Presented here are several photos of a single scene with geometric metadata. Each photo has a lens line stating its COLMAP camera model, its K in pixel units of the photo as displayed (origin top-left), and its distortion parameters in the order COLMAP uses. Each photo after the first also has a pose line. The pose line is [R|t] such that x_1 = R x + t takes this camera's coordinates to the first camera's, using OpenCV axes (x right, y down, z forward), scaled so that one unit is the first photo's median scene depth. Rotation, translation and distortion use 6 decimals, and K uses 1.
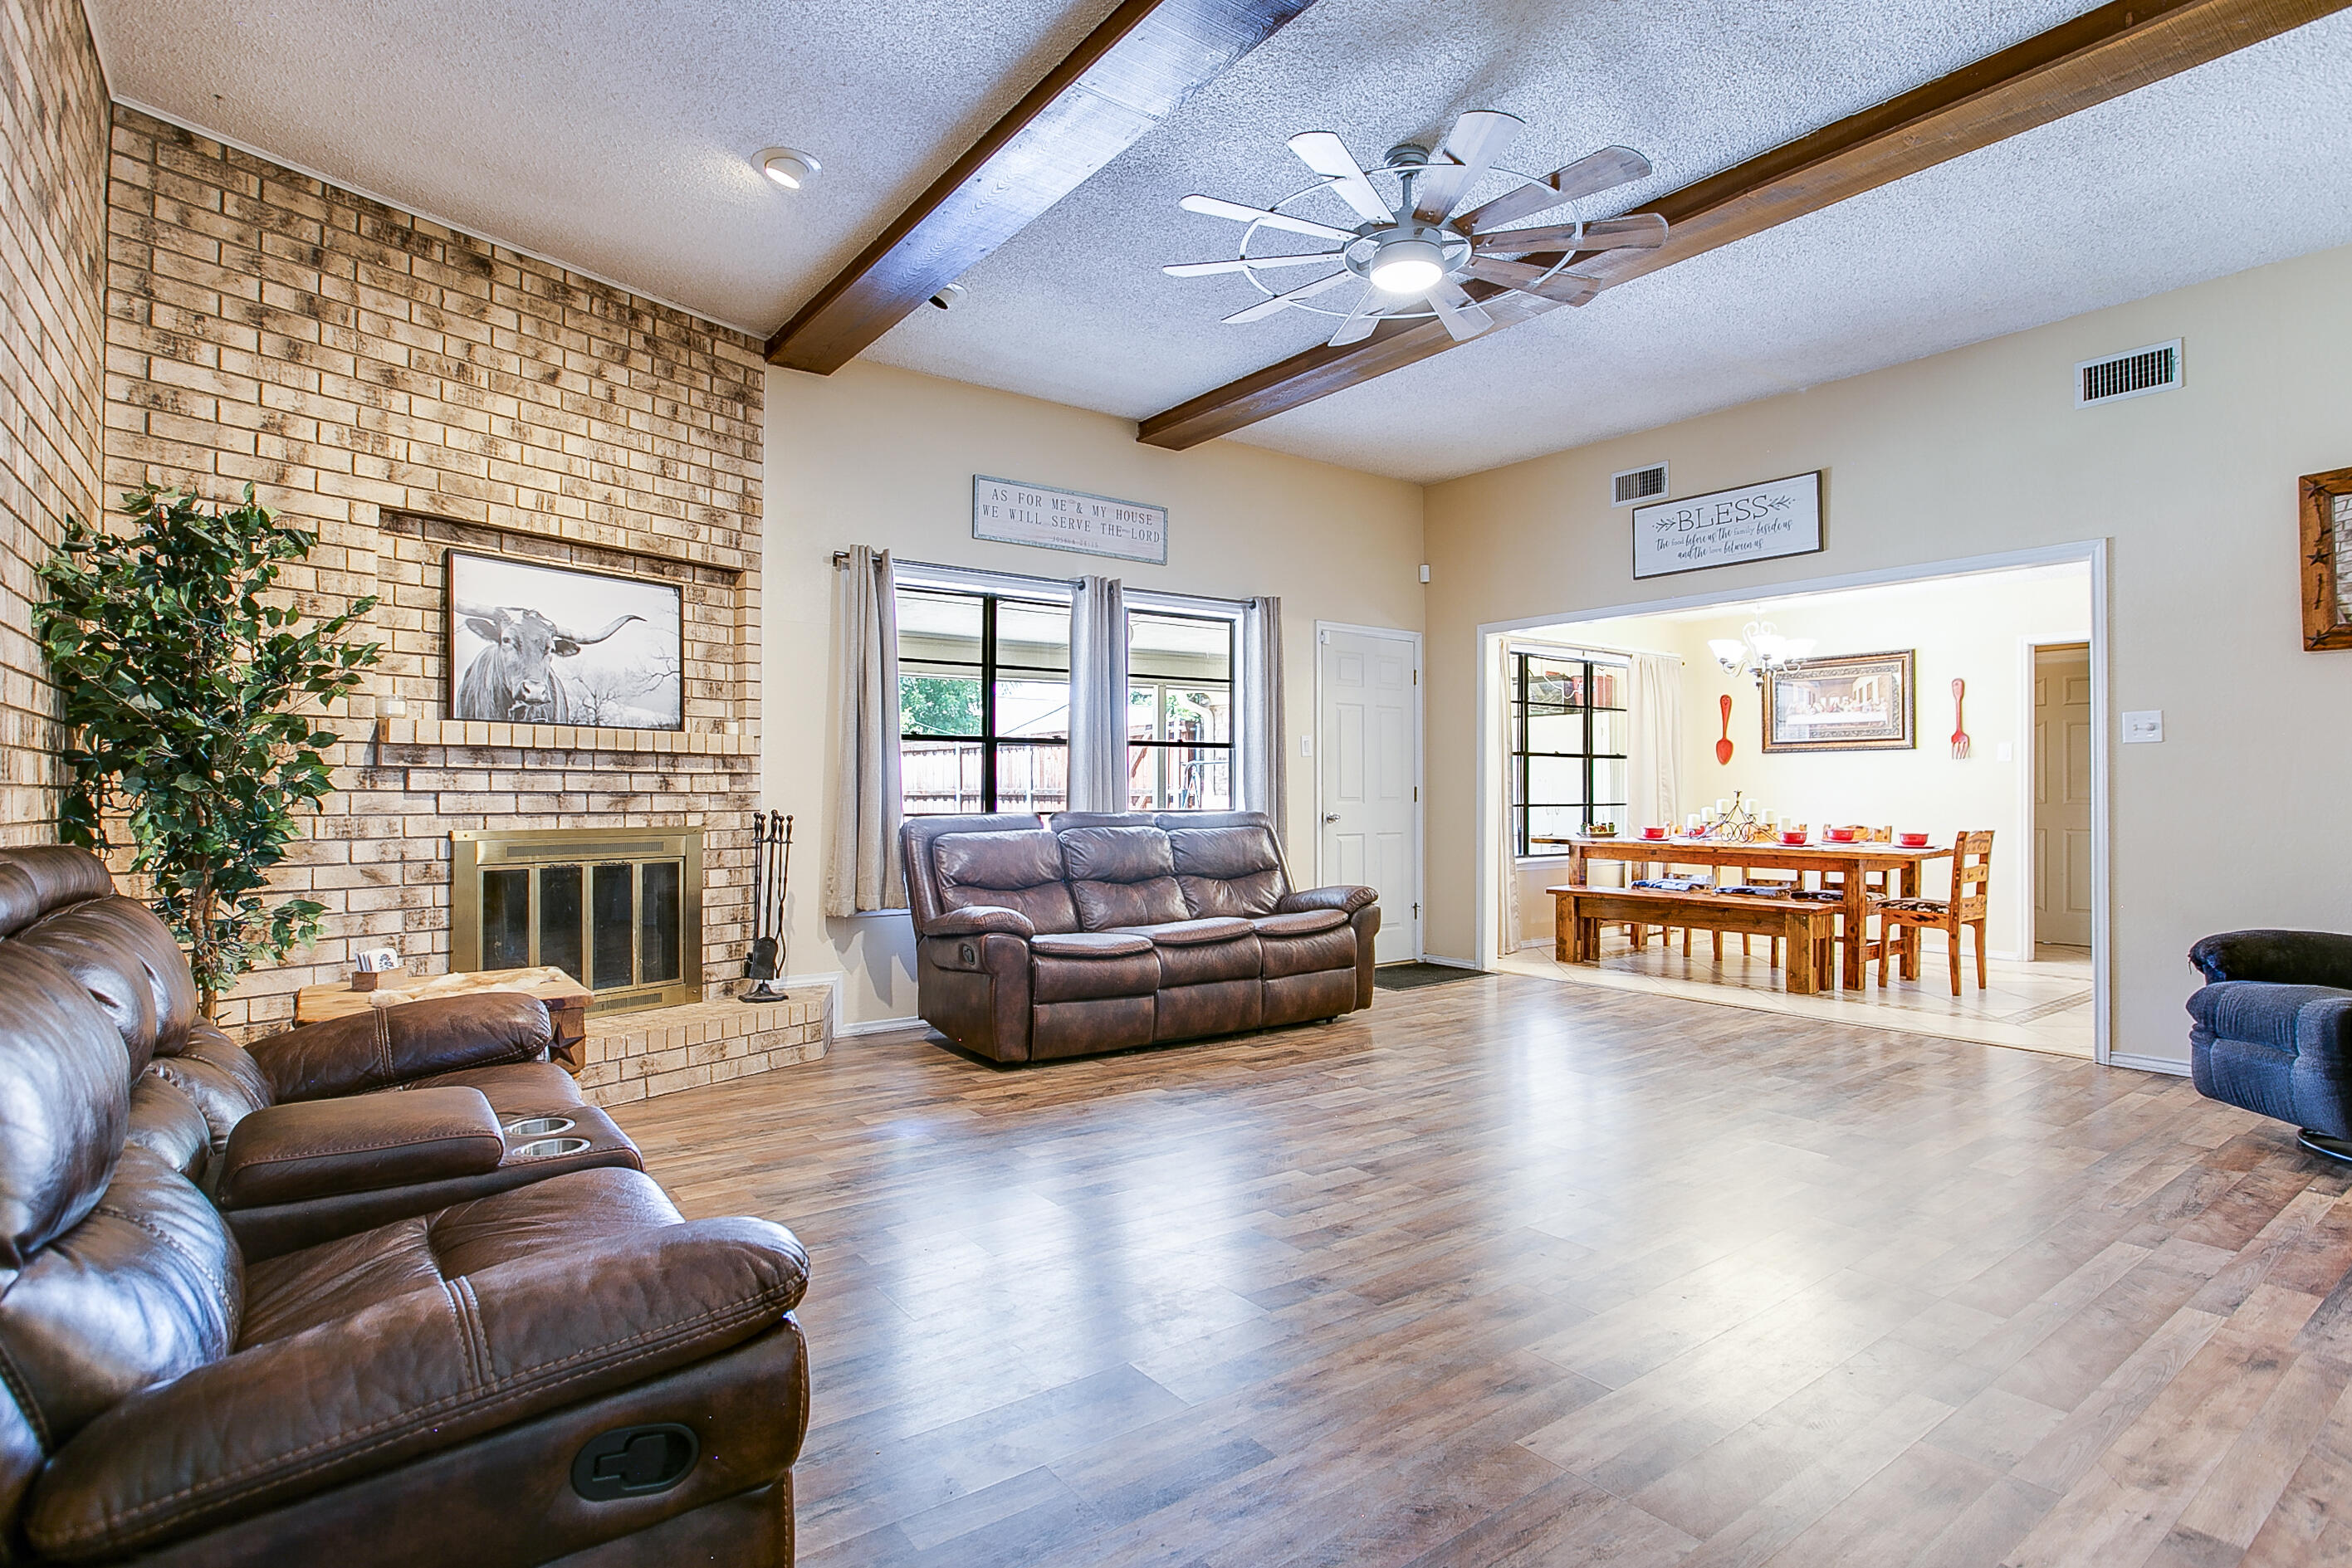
lens RADIAL K [[1174.8, 0, 1158.3], [0, 1174.8, 793.0], [0, 0, 1]] dist [-0.041299, 0.008152]
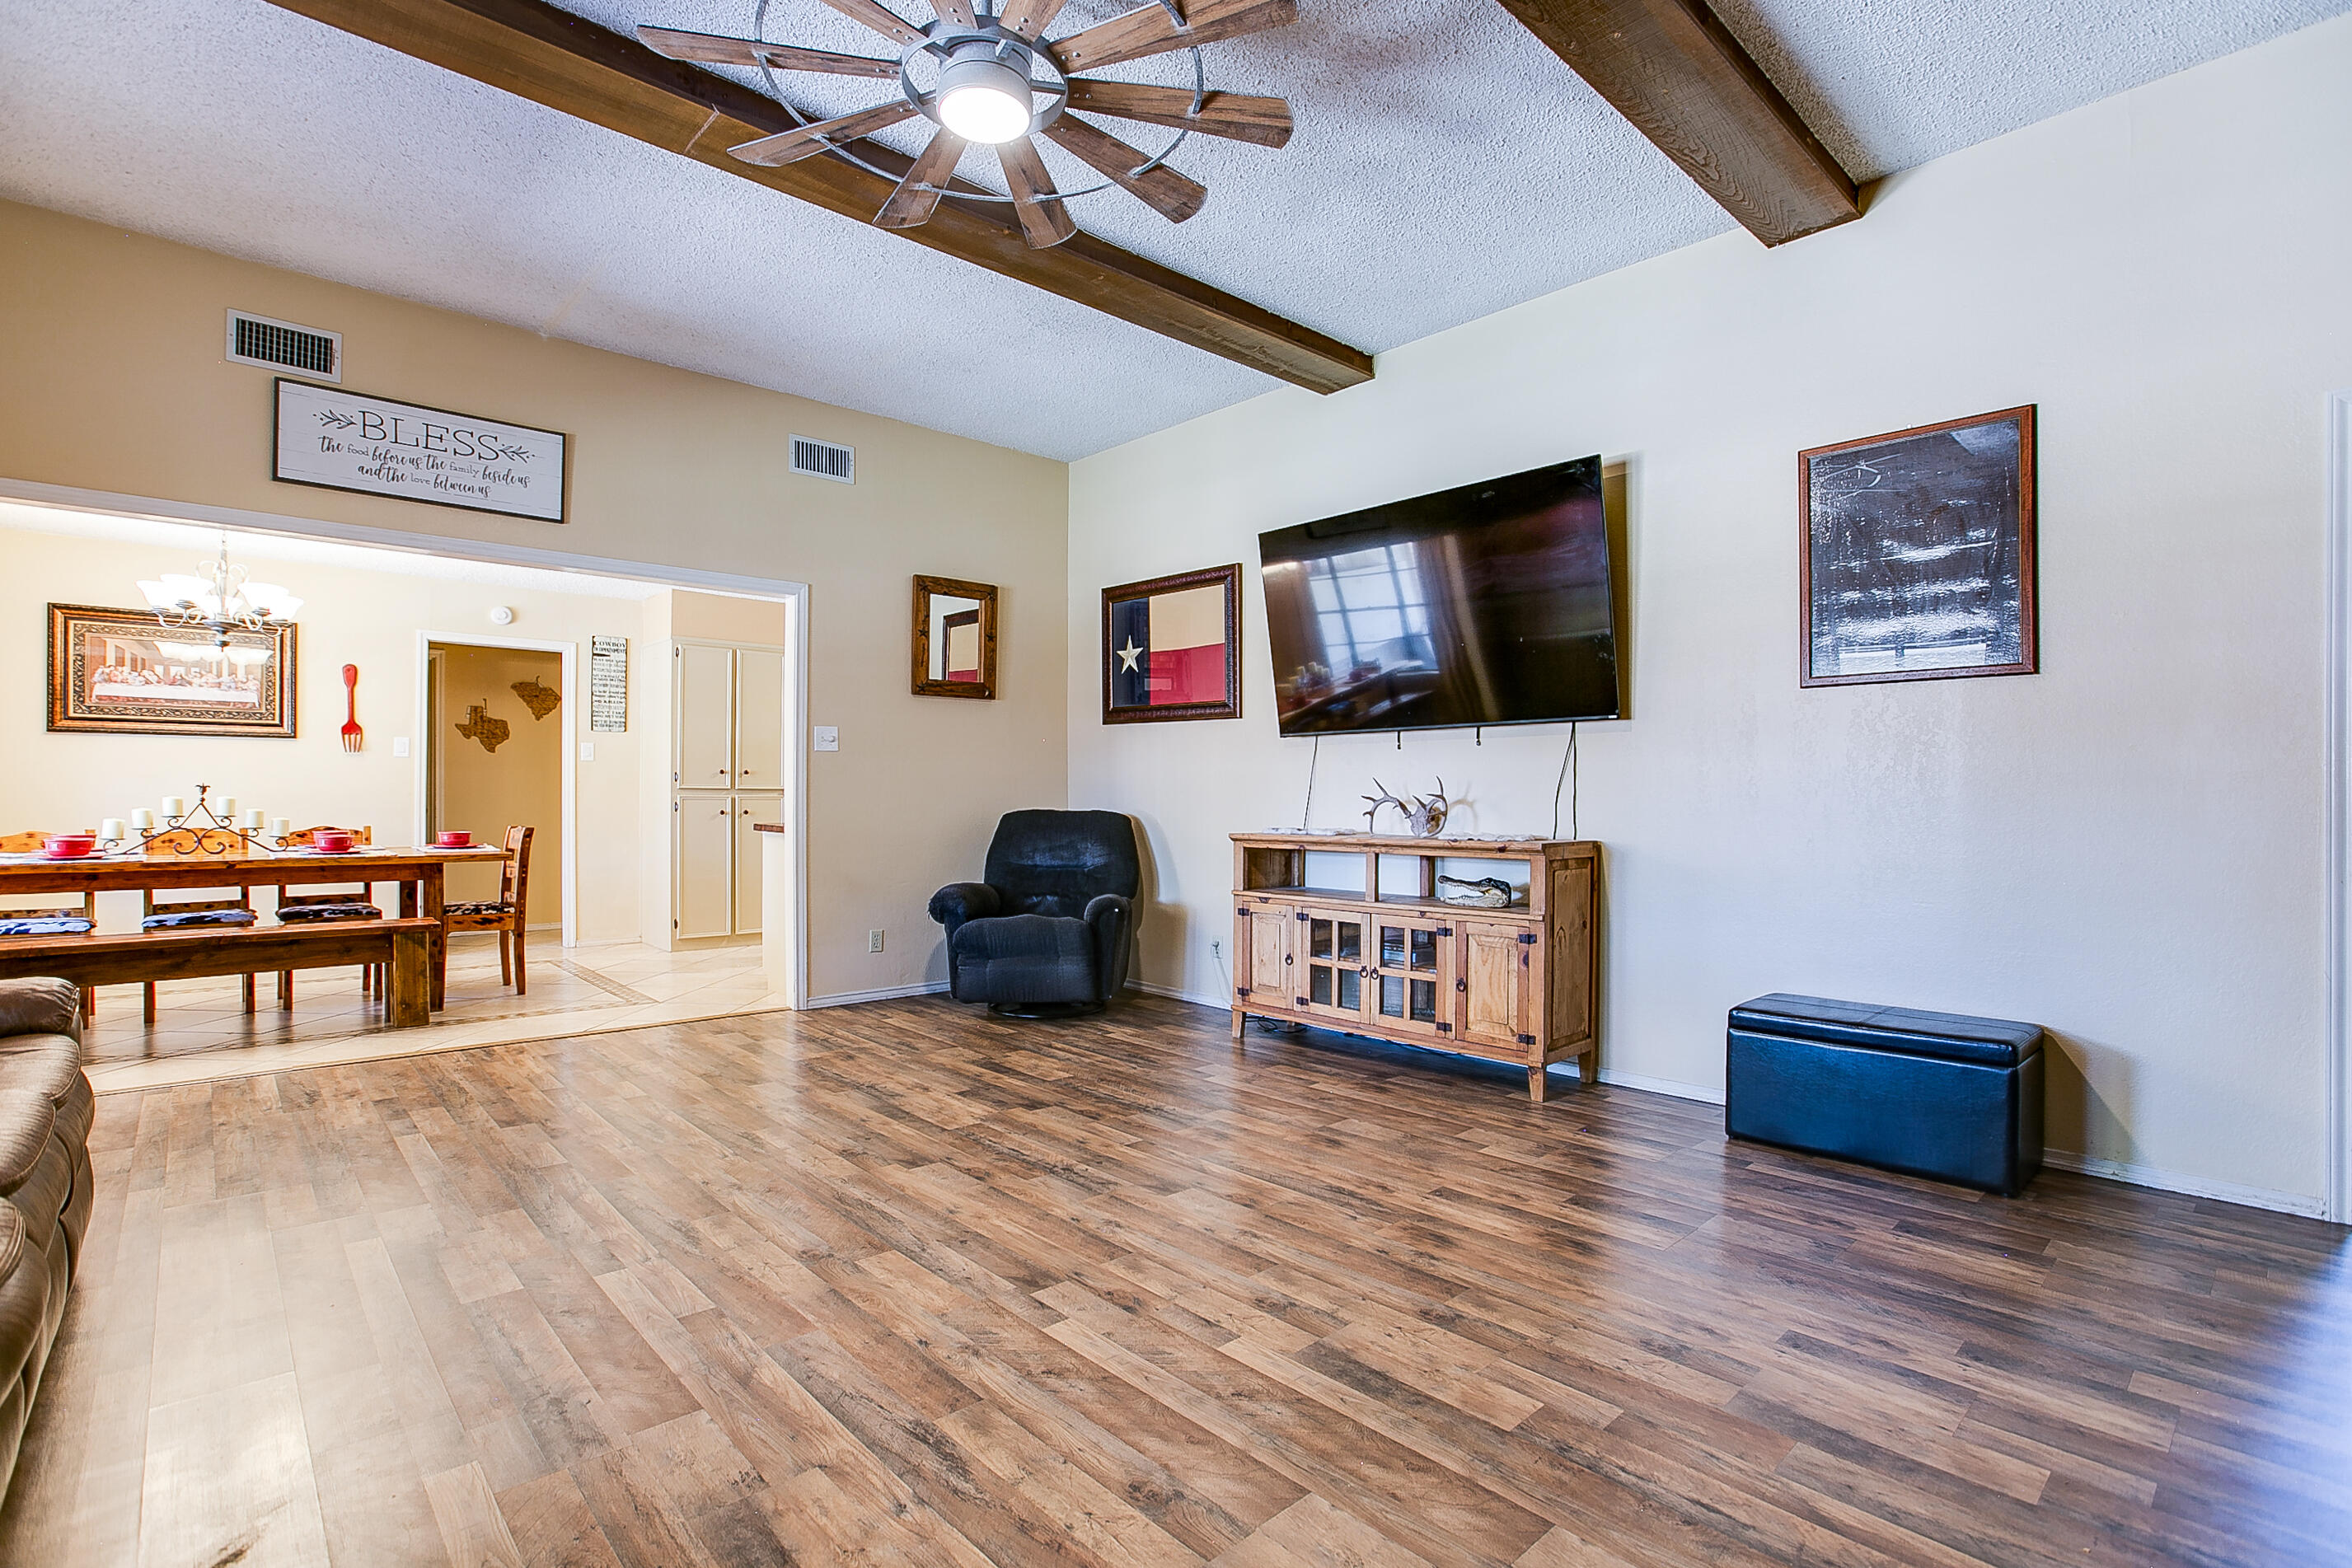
lens RADIAL K [[1110.0, 0, 1175.0], [0, 1110.0, 799.3], [0, 0, 1]] dist [-0.055687, 0.021678]
pose [[-0.119991, -0.005644, 0.992759, -0.405426], [-0.004422, 0.999977, 0.005150, 0.001933], [-0.992765, -0.003772, -0.120013, 0.753710]]
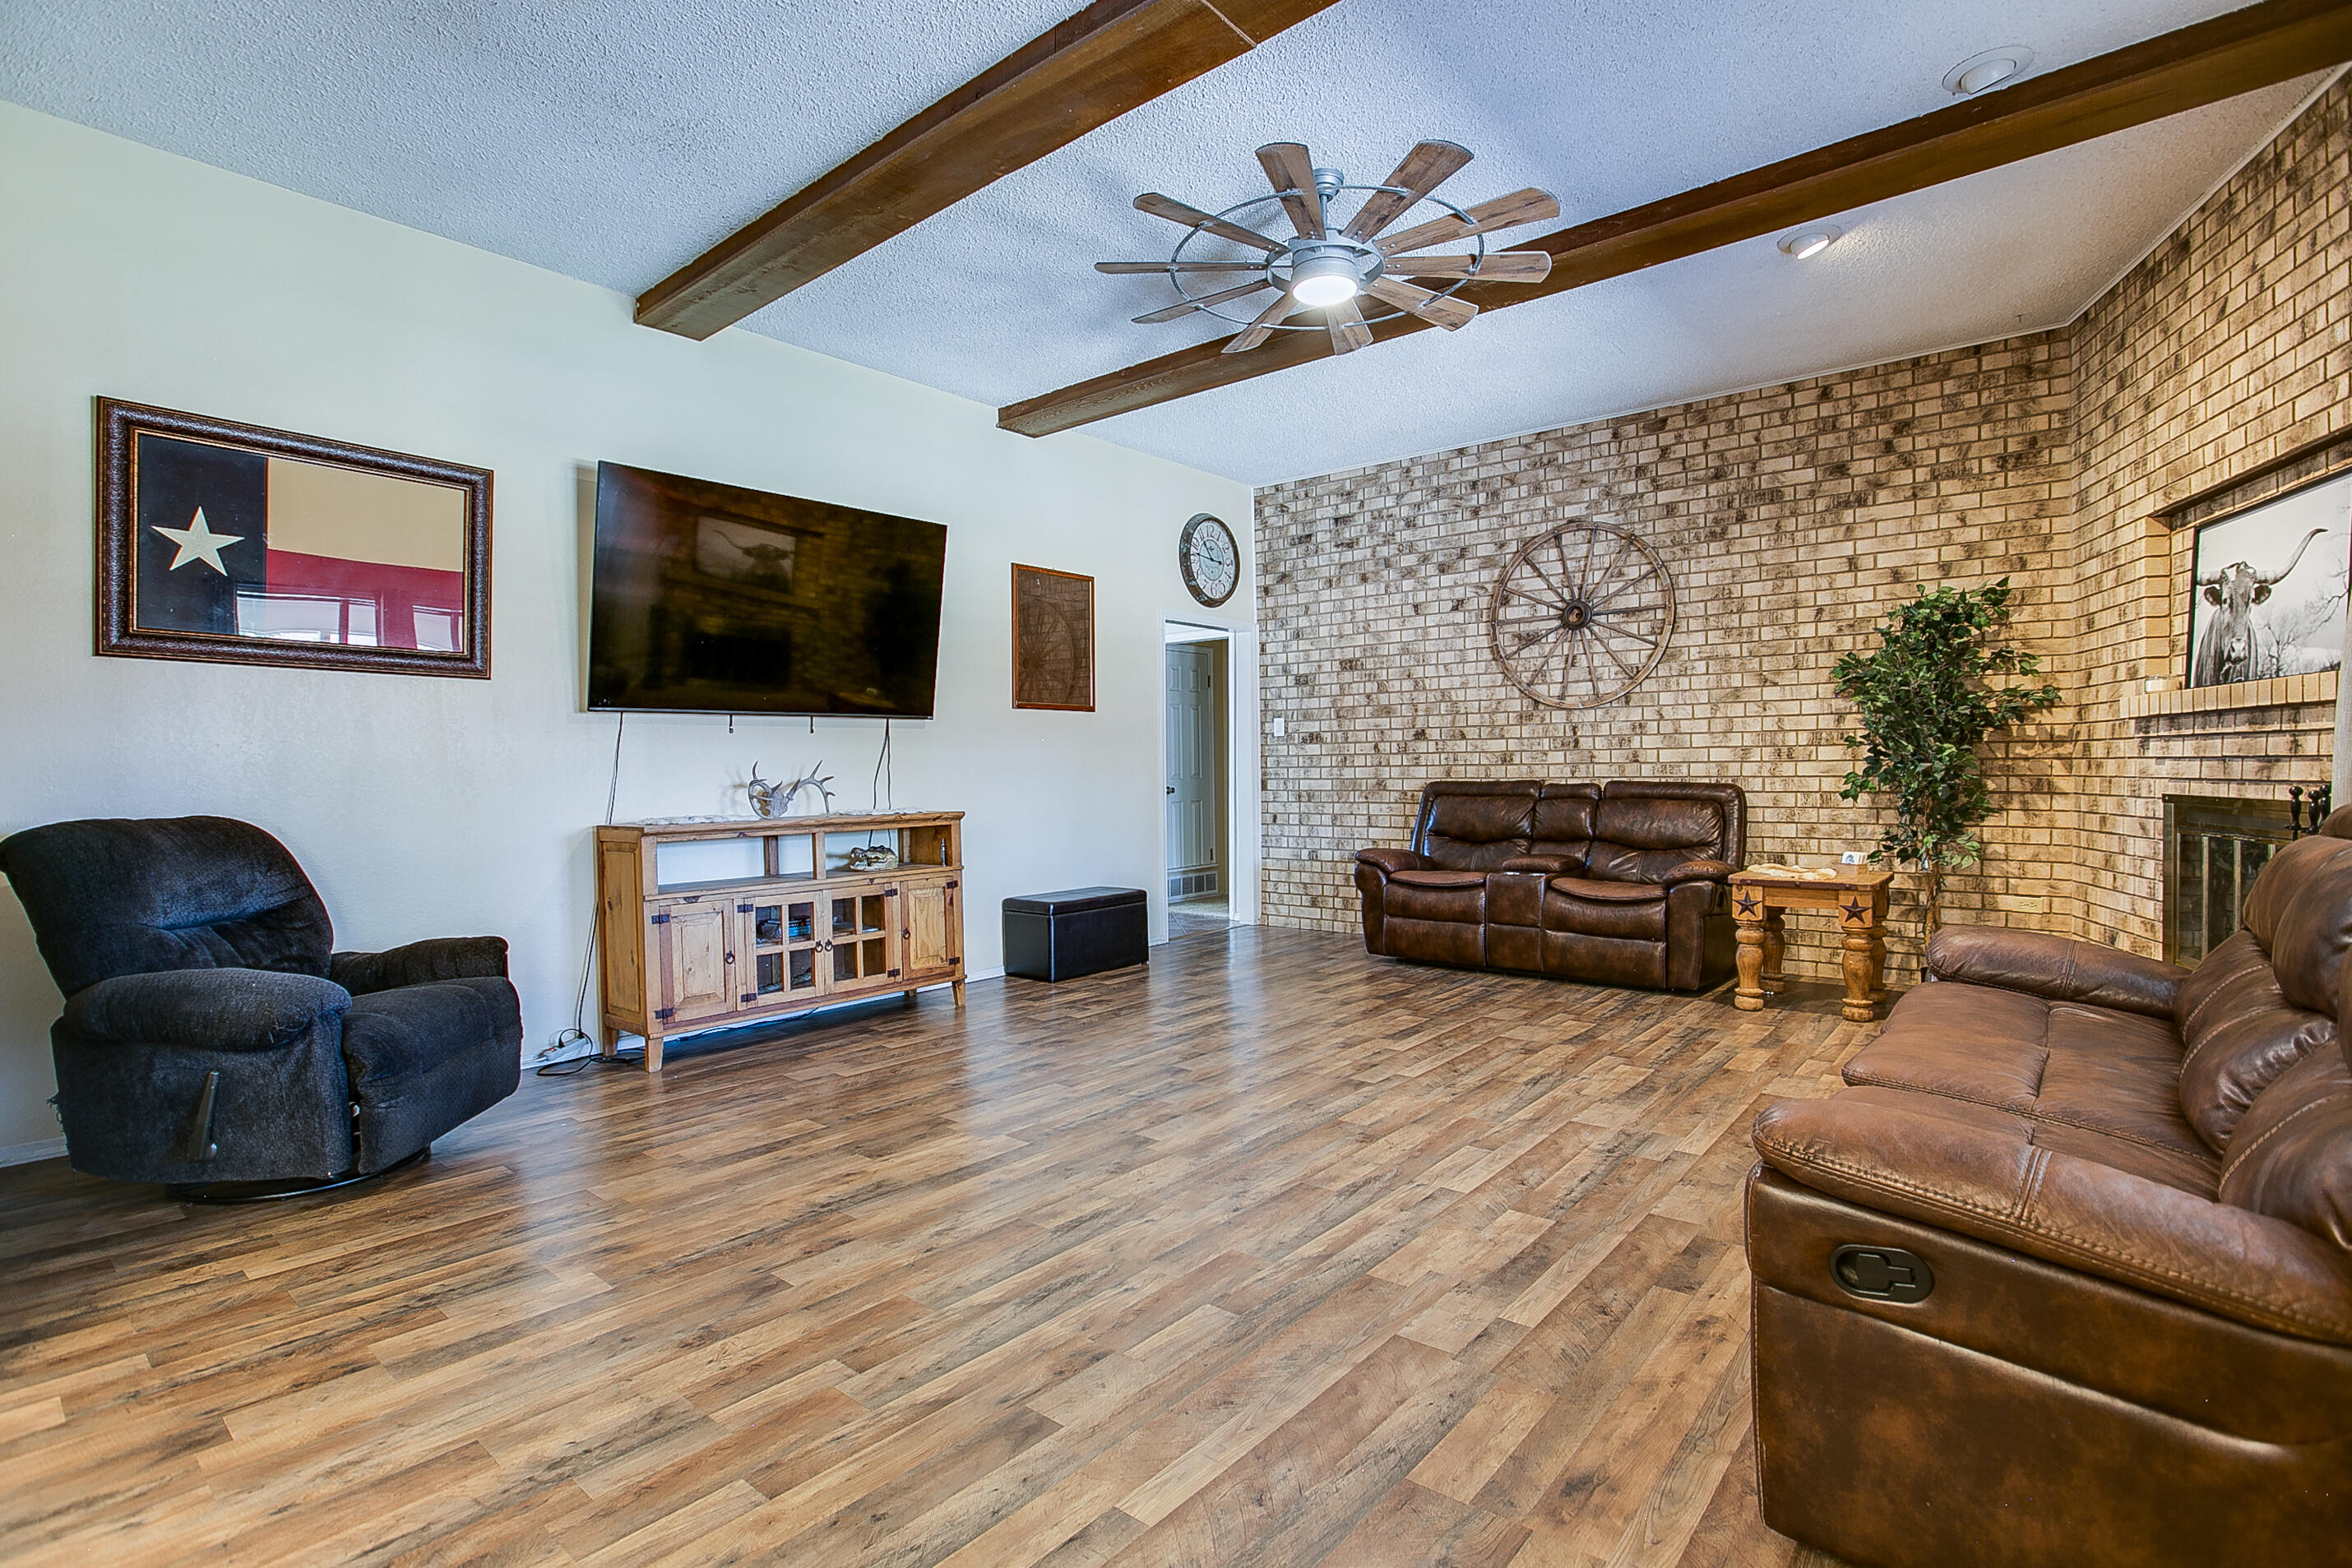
lens RADIAL K [[1110.0, 0, 1185.2], [0, 1110.0, 793.3], [0, 0, 1]] dist [-0.055687, 0.021678]
pose [[-0.965756, 0.015900, -0.258964, 0.482092], [0.011716, 0.999775, 0.017692, 0.003027], [0.259187, 0.014052, -0.965725, 1.538864]]
